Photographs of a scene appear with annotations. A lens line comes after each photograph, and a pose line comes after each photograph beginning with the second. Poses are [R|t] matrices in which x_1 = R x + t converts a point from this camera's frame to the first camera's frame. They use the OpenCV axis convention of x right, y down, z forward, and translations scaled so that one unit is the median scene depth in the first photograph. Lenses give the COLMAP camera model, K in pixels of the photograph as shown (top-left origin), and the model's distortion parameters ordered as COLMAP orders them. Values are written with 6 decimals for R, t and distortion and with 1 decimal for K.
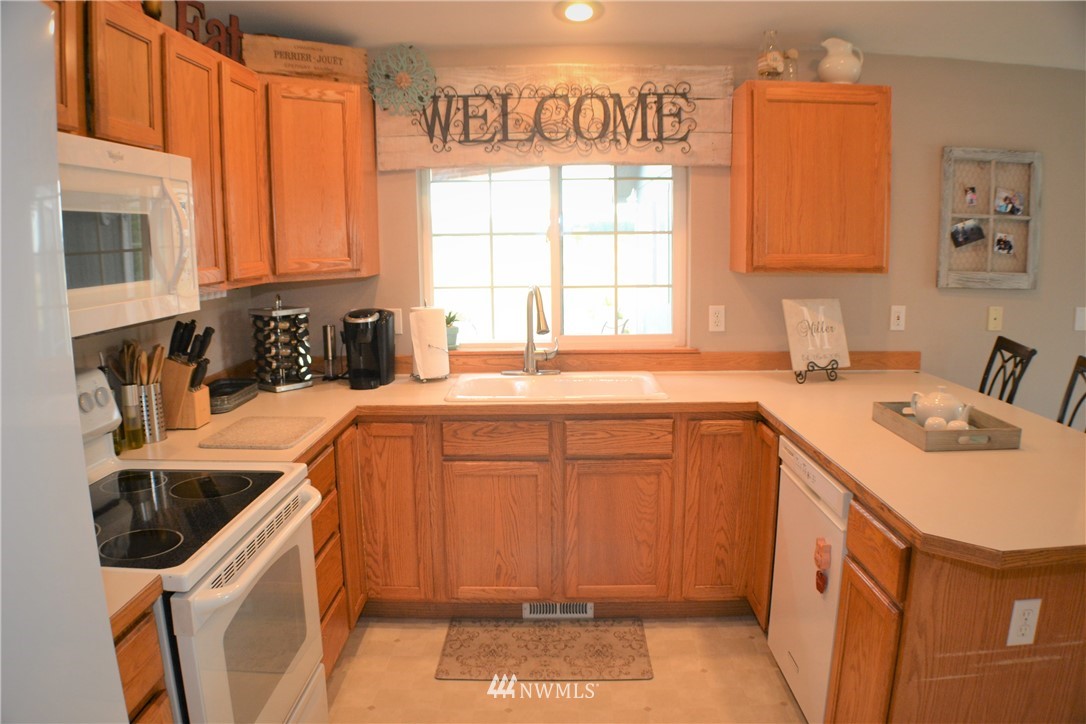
lens RADIAL K [[807.4, 0, 544.3], [0, 807.4, 372.8], [0, 0, 1]] dist [-0.152745, 0.000352]
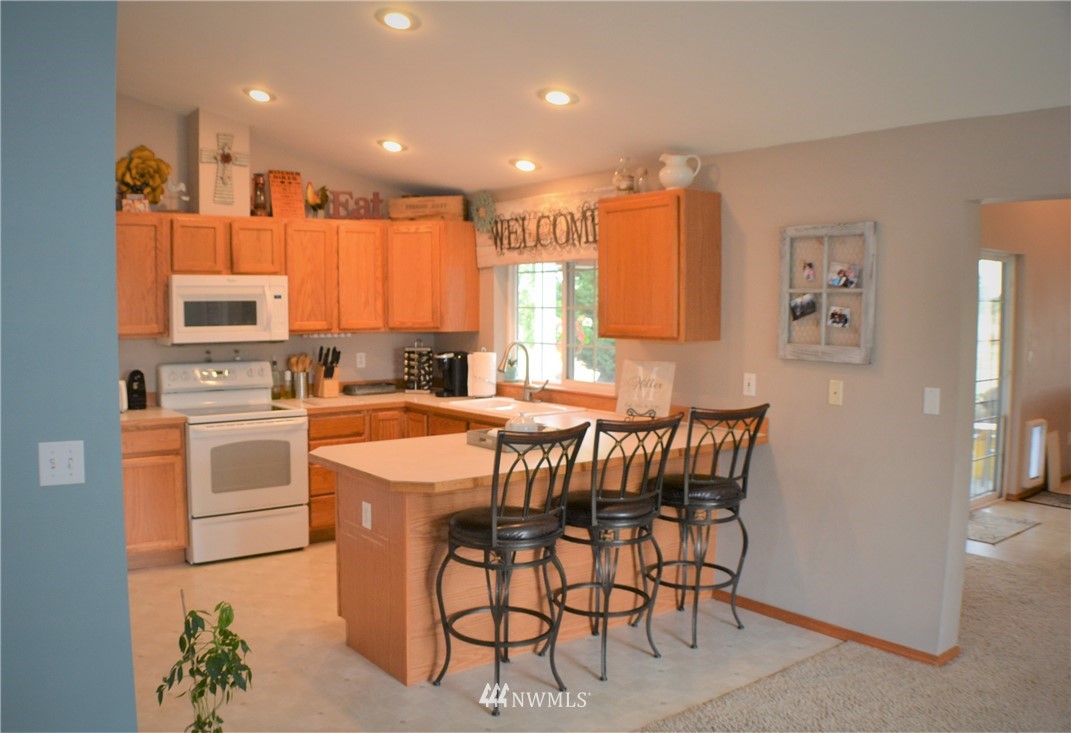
lens RADIAL K [[985.3, 0, 535.5], [0, 985.3, 366.5], [0, 0, 1]] dist [-0.005174, -0.001907]
pose [[0.588059, 0.063393, -0.806330, 1.503290], [-0.134155, 0.990760, -0.019947, -0.028350], [0.797615, 0.119903, 0.591129, -0.079382]]
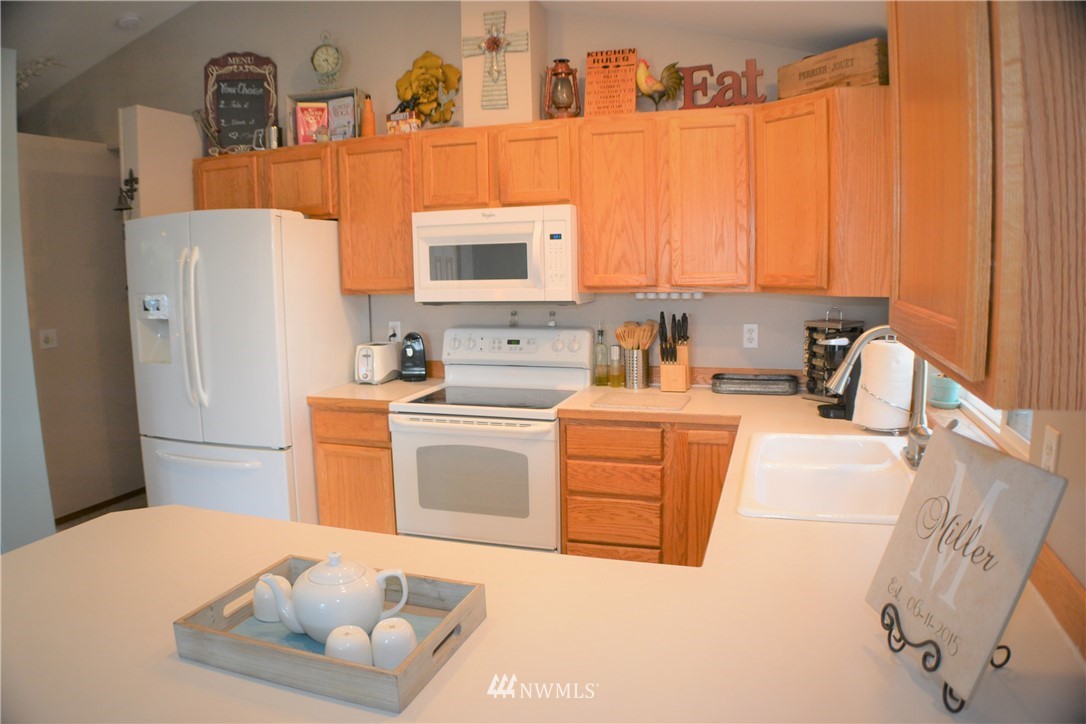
lens RADIAL K [[807.4, 0, 544.3], [0, 807.4, 372.8], [0, 0, 1]] dist [-0.152745, 0.000352]
pose [[-0.334027, 0.152084, -0.930213, 0.699454], [-0.129147, 0.970205, 0.204997, -0.167157], [0.933674, 0.188609, -0.304433, 0.925257]]
